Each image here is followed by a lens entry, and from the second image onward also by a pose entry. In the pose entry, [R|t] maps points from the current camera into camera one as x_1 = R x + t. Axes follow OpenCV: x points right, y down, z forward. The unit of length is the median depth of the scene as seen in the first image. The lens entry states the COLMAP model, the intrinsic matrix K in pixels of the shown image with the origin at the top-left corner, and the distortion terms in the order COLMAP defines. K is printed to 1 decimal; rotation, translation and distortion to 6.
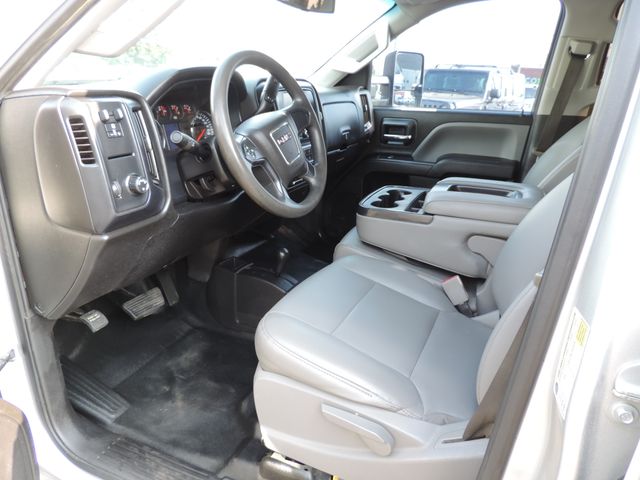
lens RADIAL K [[454.9, 0, 320.0], [0, 454.9, 240.0], [0, 0, 1]] dist [-0.022676, -0.002144]
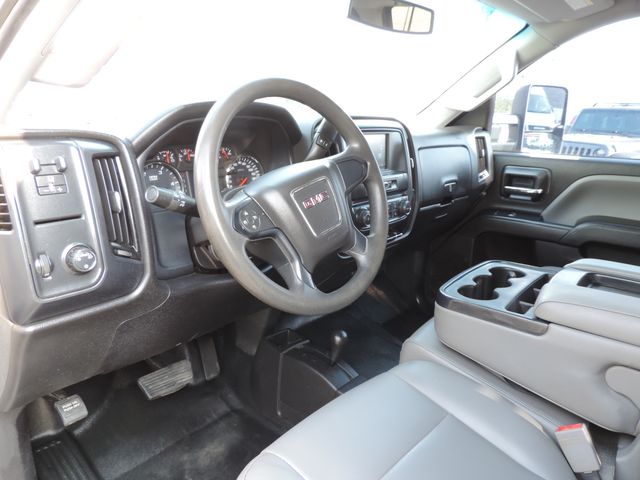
lens RADIAL K [[454.9, 0, 320.0], [0, 454.9, 240.0], [0, 0, 1]] dist [-0.022676, -0.002144]
pose [[0.956335, 0.077382, -0.281842, 0.096474], [-0.099401, 0.992944, -0.064666, -0.086703], [0.274849, 0.089857, 0.957279, 0.249217]]
